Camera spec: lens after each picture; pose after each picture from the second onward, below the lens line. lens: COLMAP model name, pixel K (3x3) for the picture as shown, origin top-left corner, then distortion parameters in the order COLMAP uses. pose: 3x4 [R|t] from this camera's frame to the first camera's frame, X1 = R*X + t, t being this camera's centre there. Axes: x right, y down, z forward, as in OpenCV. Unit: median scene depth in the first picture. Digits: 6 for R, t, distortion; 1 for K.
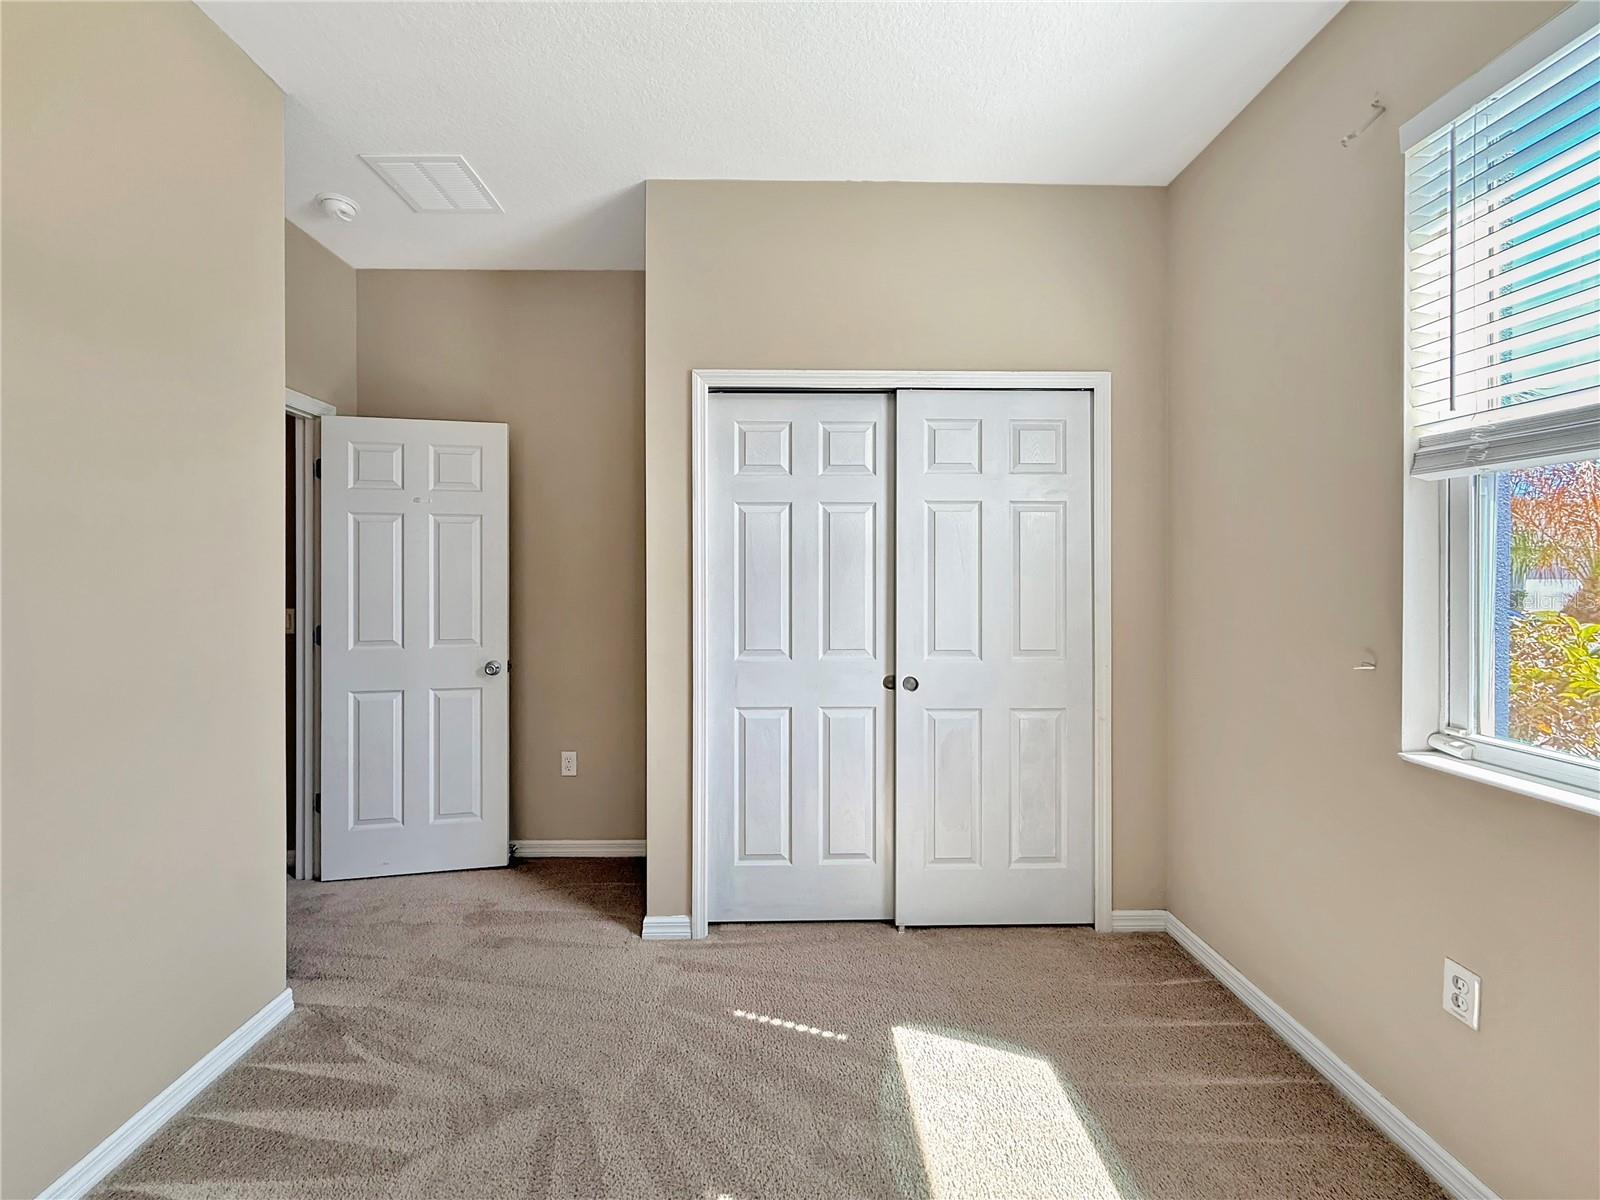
lens RADIAL K [[640.4, 0, 799.1], [0, 640.4, 596.0], [0, 0, 1]] dist [0.001984, -0.000029]
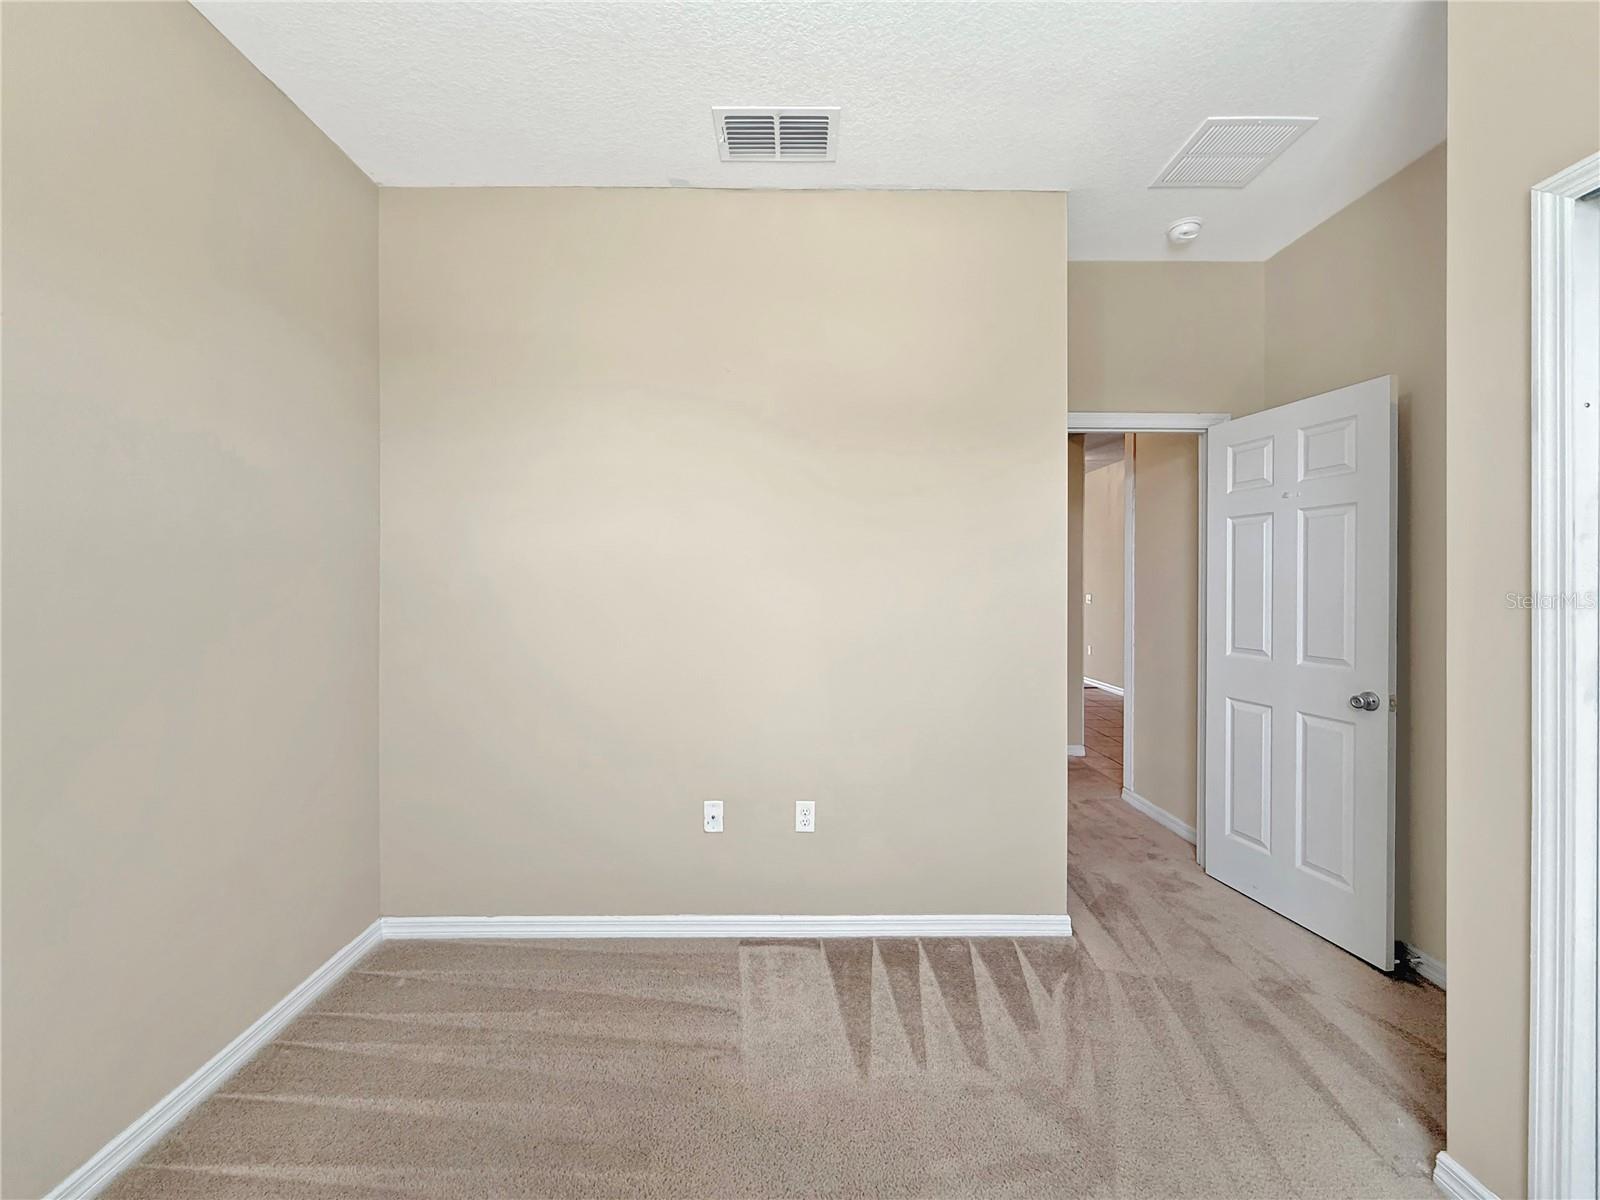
lens RADIAL K [[647.3, 0, 797.2], [0, 647.3, 598.9], [0, 0, 1]] dist [0.000695, 0.000242]
pose [[-0.011780, 0.025140, -0.999615, 0.380893], [-0.029167, 0.999250, 0.025474, -0.011759], [0.999505, 0.029455, -0.011038, 0.412815]]
